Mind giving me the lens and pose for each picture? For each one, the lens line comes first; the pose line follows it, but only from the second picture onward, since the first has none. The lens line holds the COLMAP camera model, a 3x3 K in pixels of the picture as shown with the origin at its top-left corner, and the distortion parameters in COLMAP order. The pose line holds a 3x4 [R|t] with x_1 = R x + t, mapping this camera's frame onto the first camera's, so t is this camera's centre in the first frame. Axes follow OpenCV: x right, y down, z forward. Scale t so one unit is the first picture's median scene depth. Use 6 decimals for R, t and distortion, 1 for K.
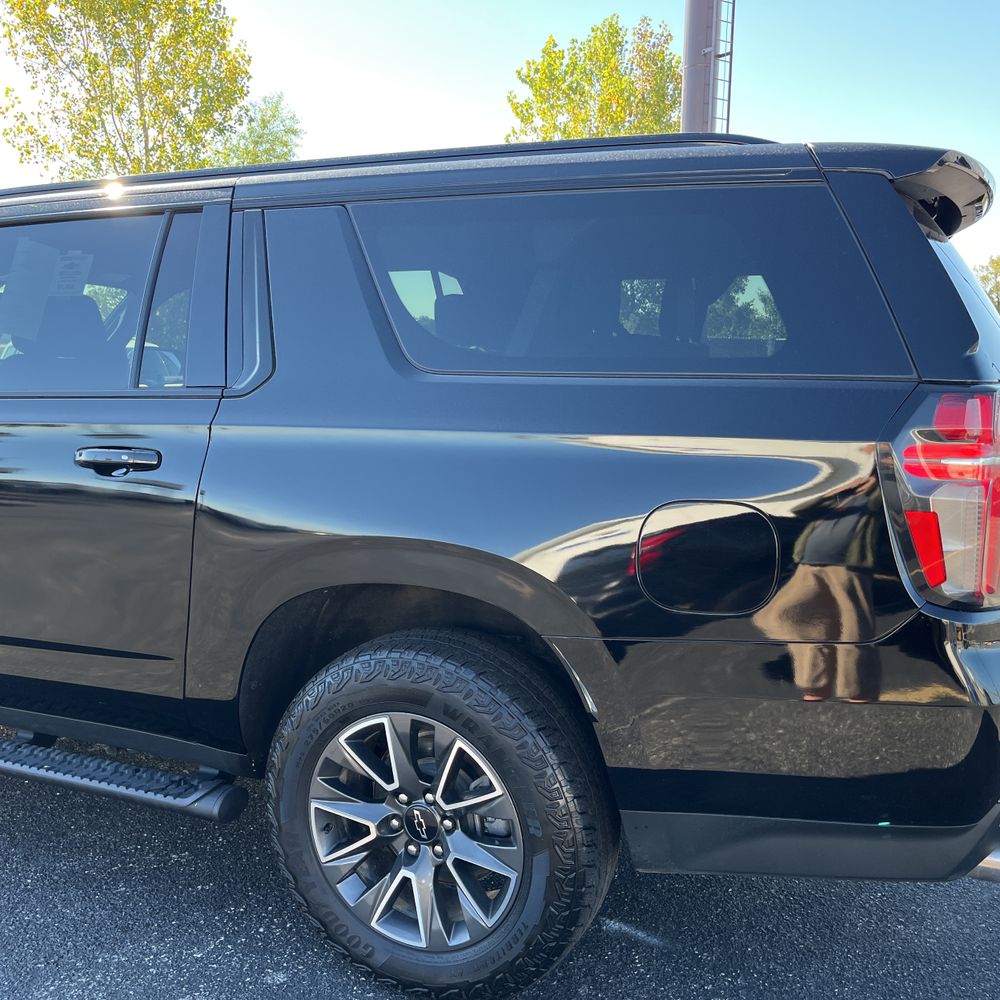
lens RADIAL K [[1020.0, 0, 490.3], [0, 1020.0, 497.9], [0, 0, 1]] dist [0.070084, -0.123914]
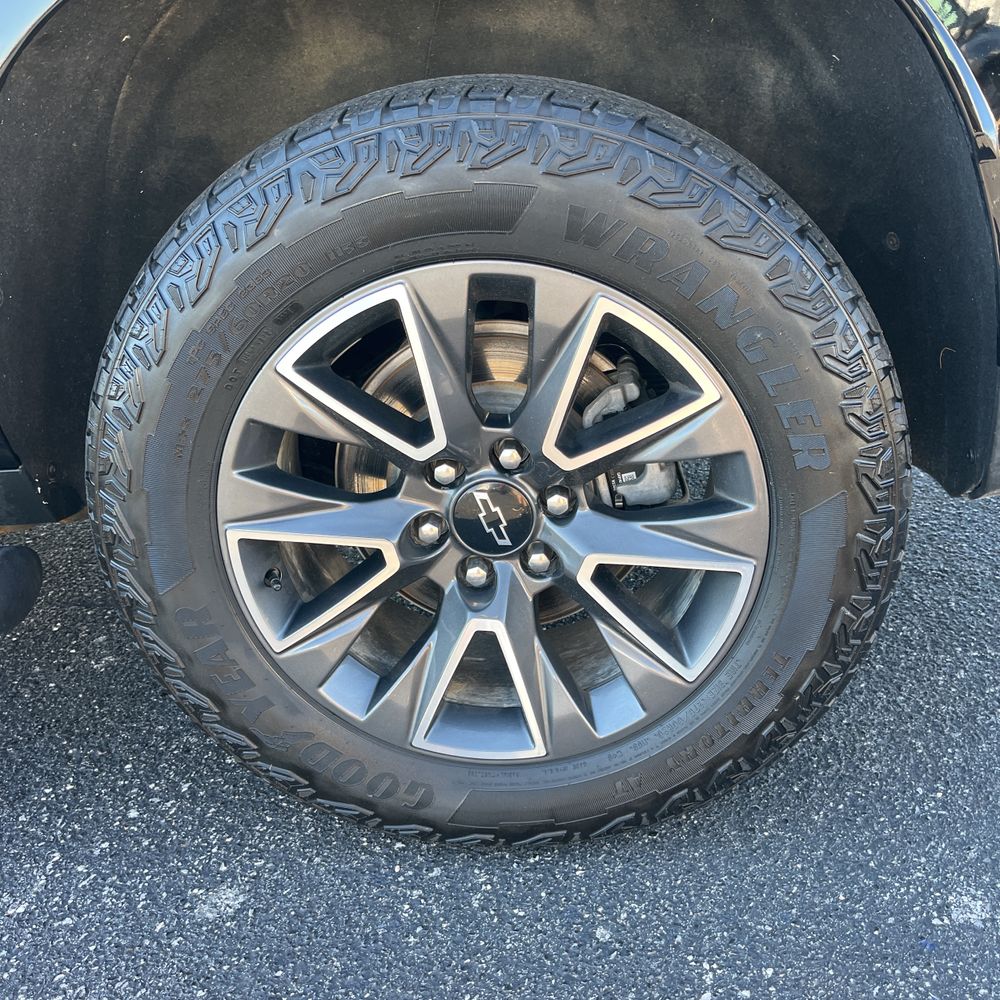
lens RADIAL K [[1006.9, 0, 485.5], [0, 1006.9, 500.2], [0, 0, 1]] dist [0.073639, -0.117221]
pose [[0.925478, -0.210953, 0.314626, -0.208677], [0.126700, 0.955131, 0.267715, 0.187888], [-0.356984, -0.207901, 0.910681, 0.589755]]
